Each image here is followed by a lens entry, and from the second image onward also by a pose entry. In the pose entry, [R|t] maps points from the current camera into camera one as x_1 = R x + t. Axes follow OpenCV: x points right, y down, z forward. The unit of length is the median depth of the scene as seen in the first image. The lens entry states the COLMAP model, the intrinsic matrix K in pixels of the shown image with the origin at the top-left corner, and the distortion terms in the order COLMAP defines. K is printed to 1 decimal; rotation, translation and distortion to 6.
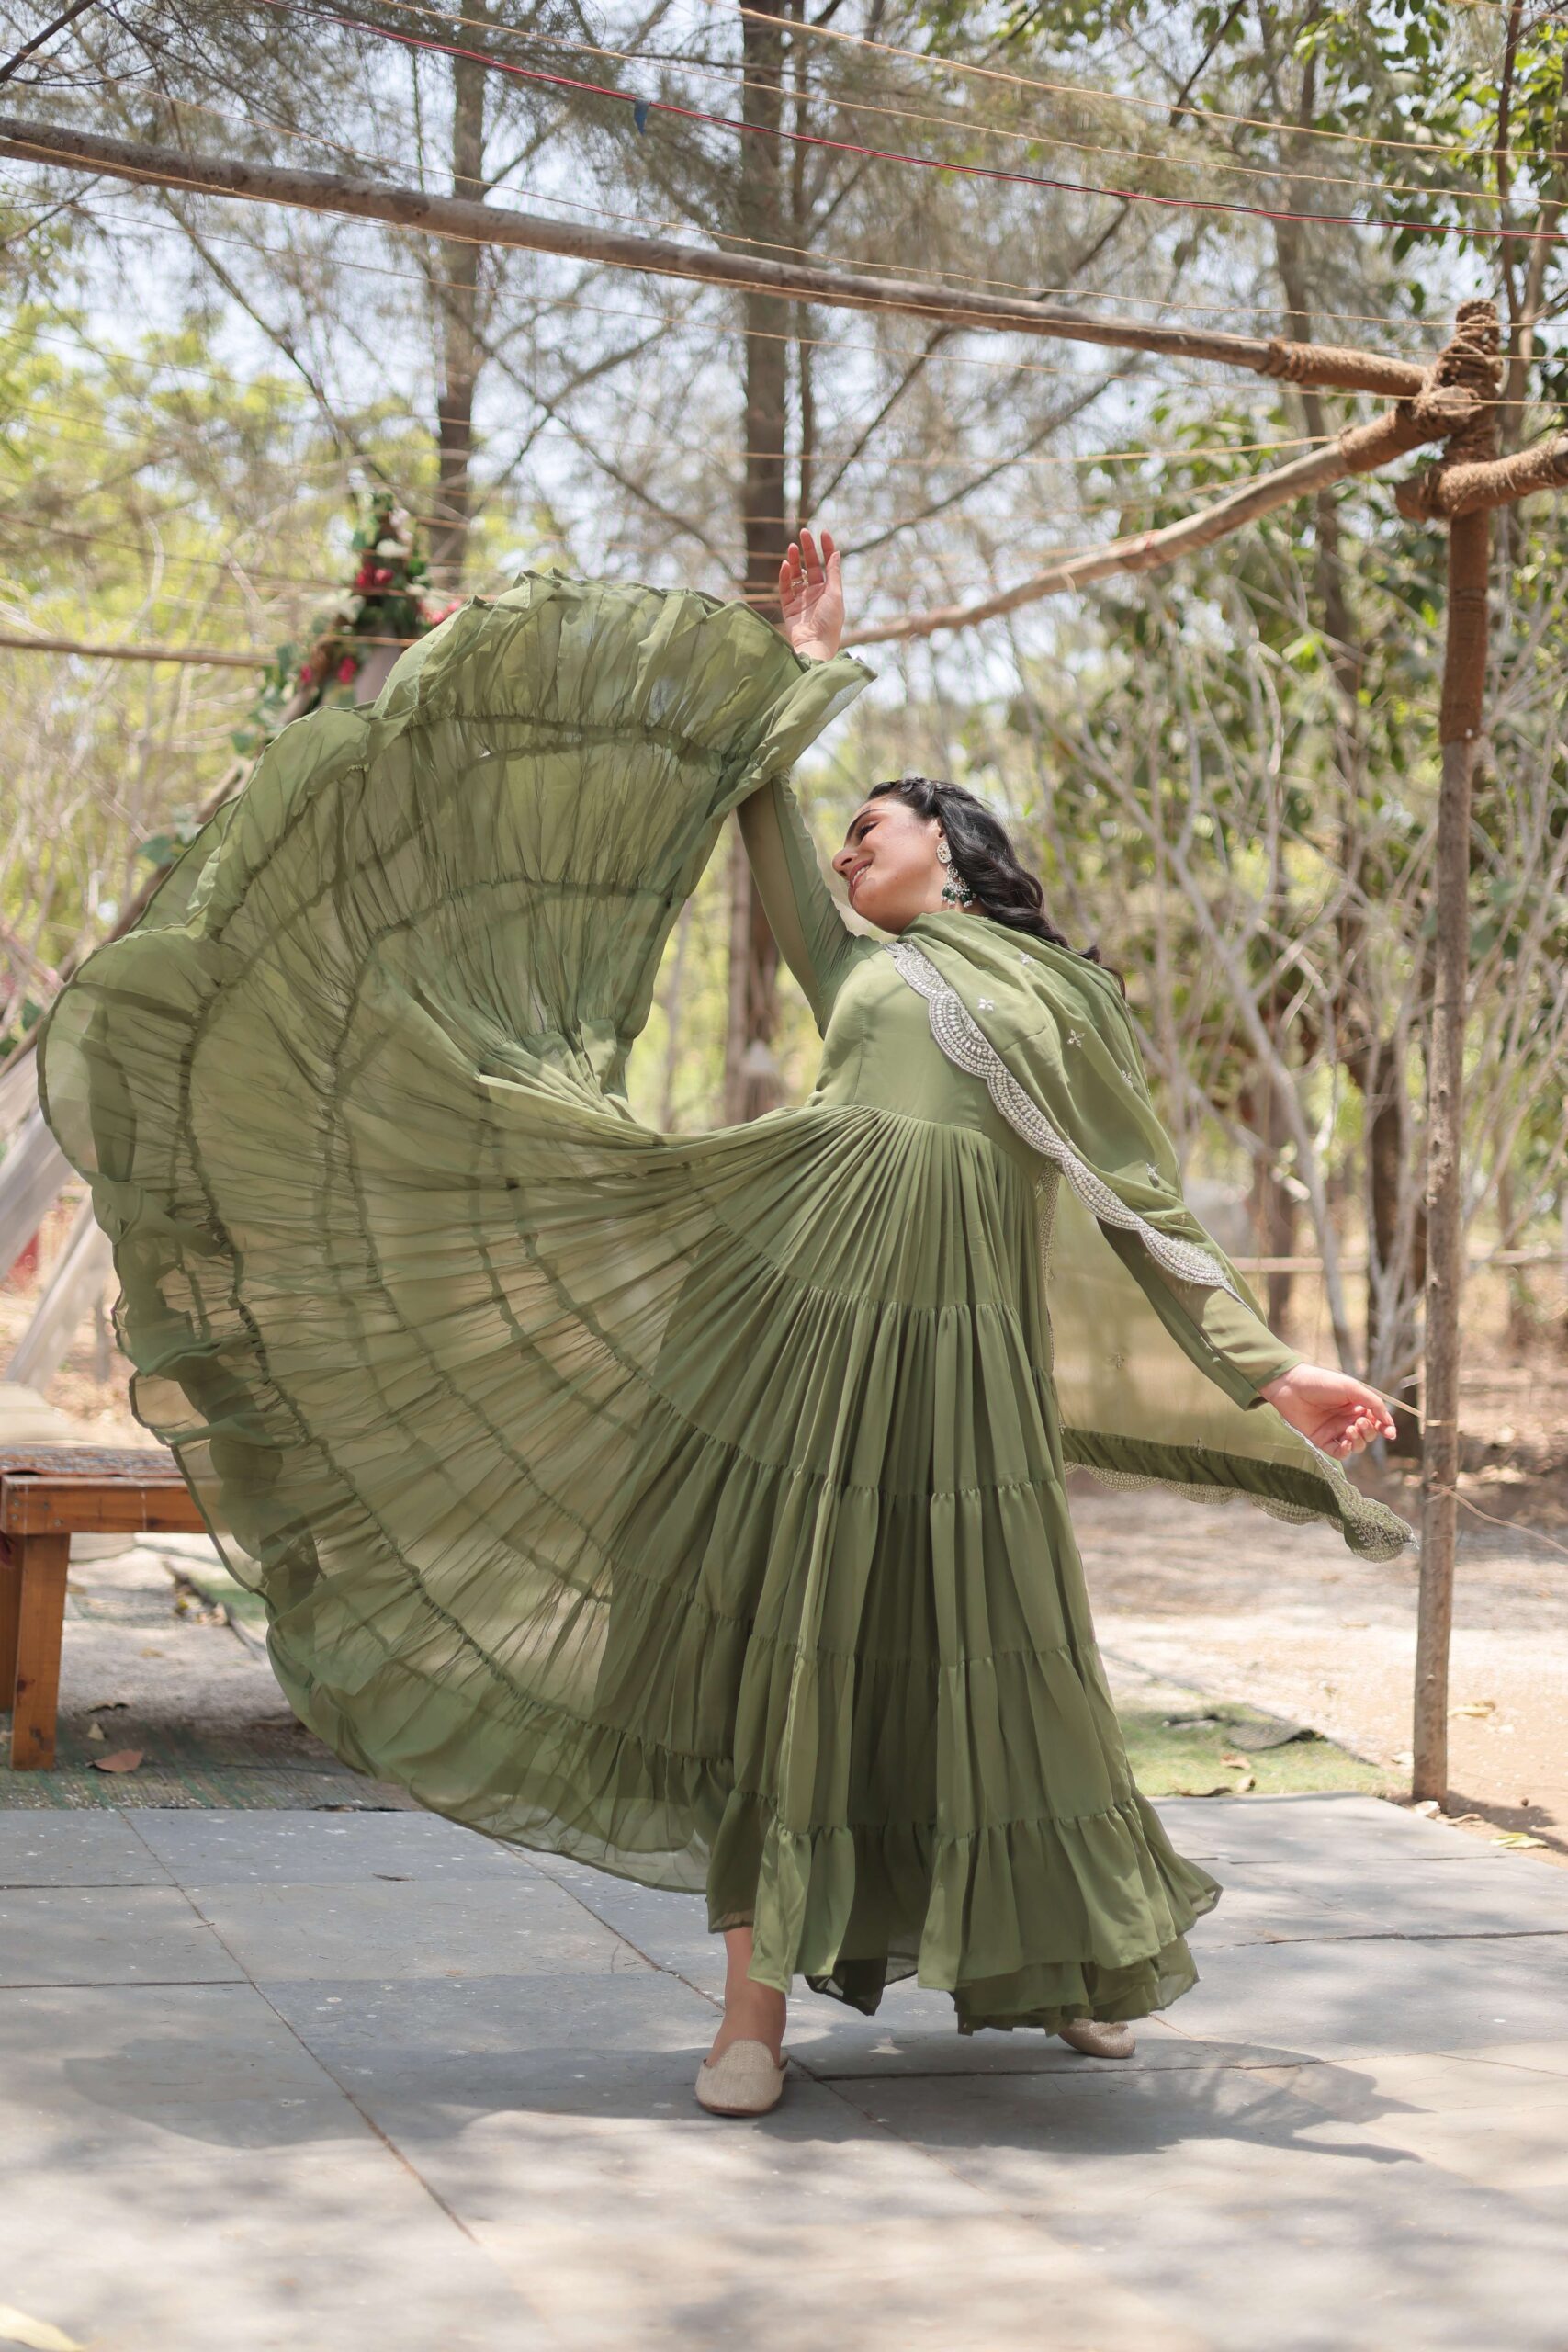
lens RADIAL K [[3045.4, 0, 736.1], [0, 3045.4, 1185.9], [0, 0, 1]] dist [-0.036771, 0.000000]
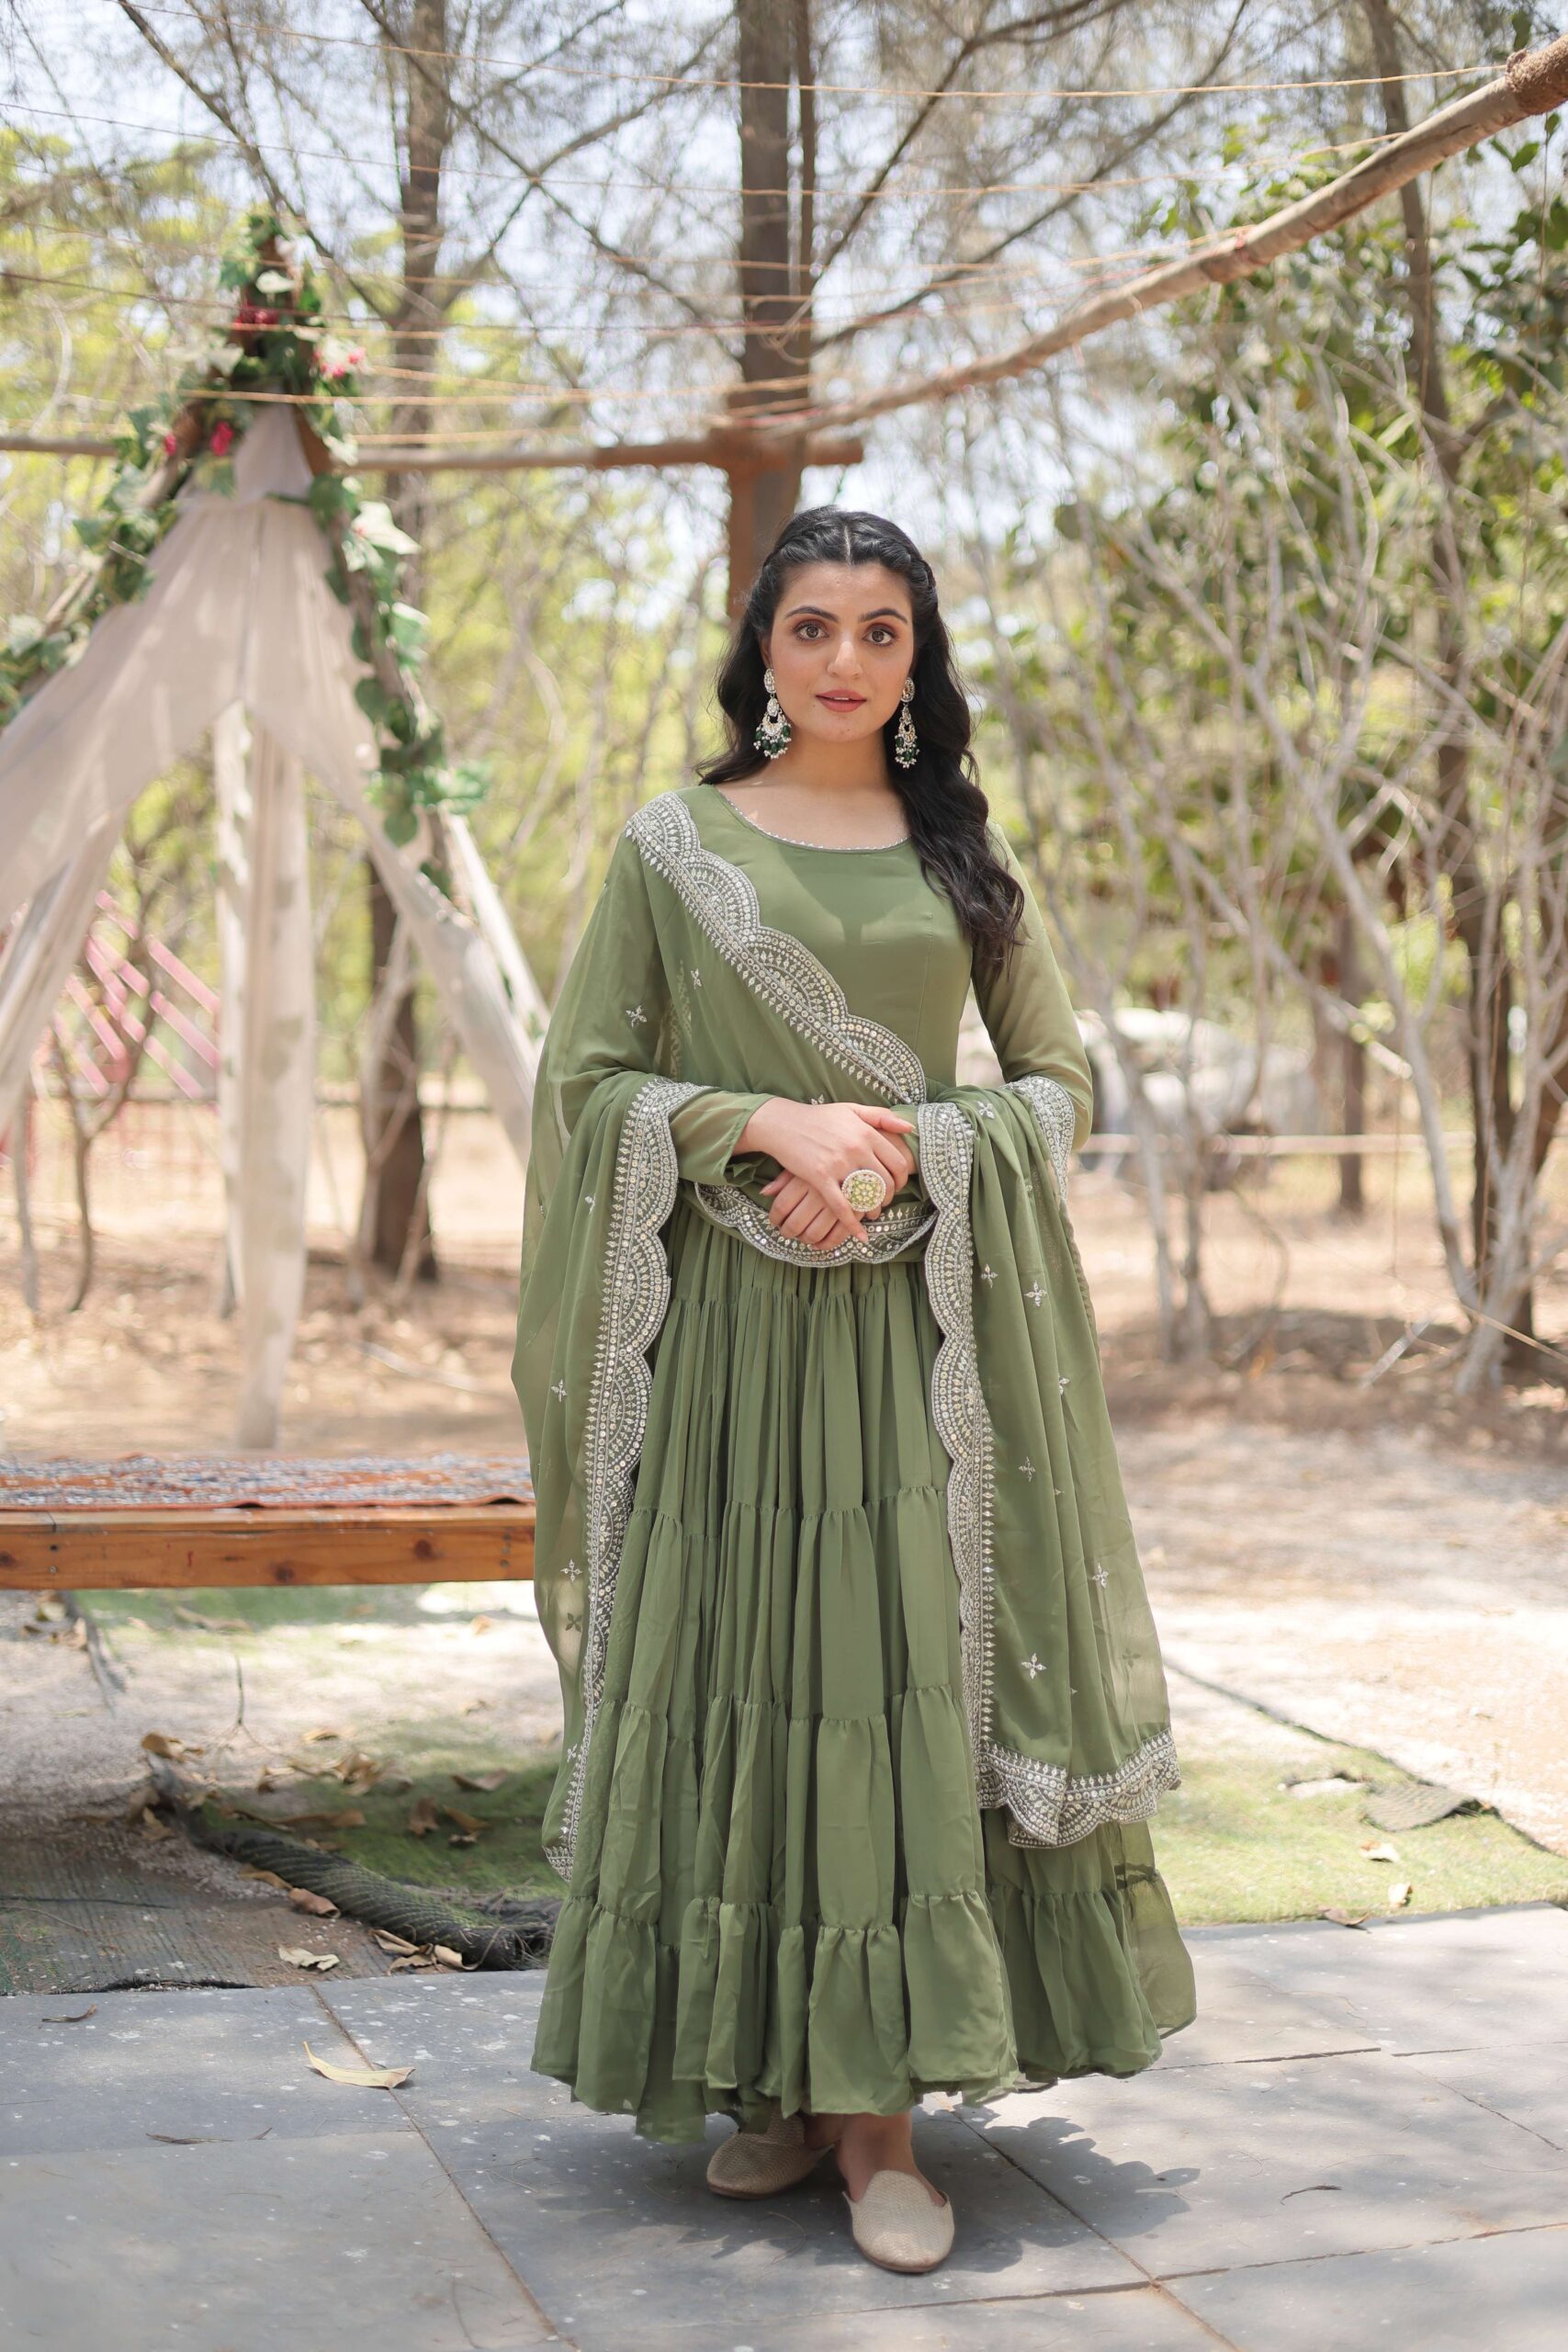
lens RADIAL K [[3045.4, 0, 779.7], [0, 3045.4, 1170.3], [0, 0, 1]] dist [-0.036771, 0.000000]
pose [[0.999894, -0.014547, -0.000790, 0.010343], [0.014567, 0.999125, 0.039216, -0.005659], [0.000218, -0.039223, 0.999230, 0.140268]]
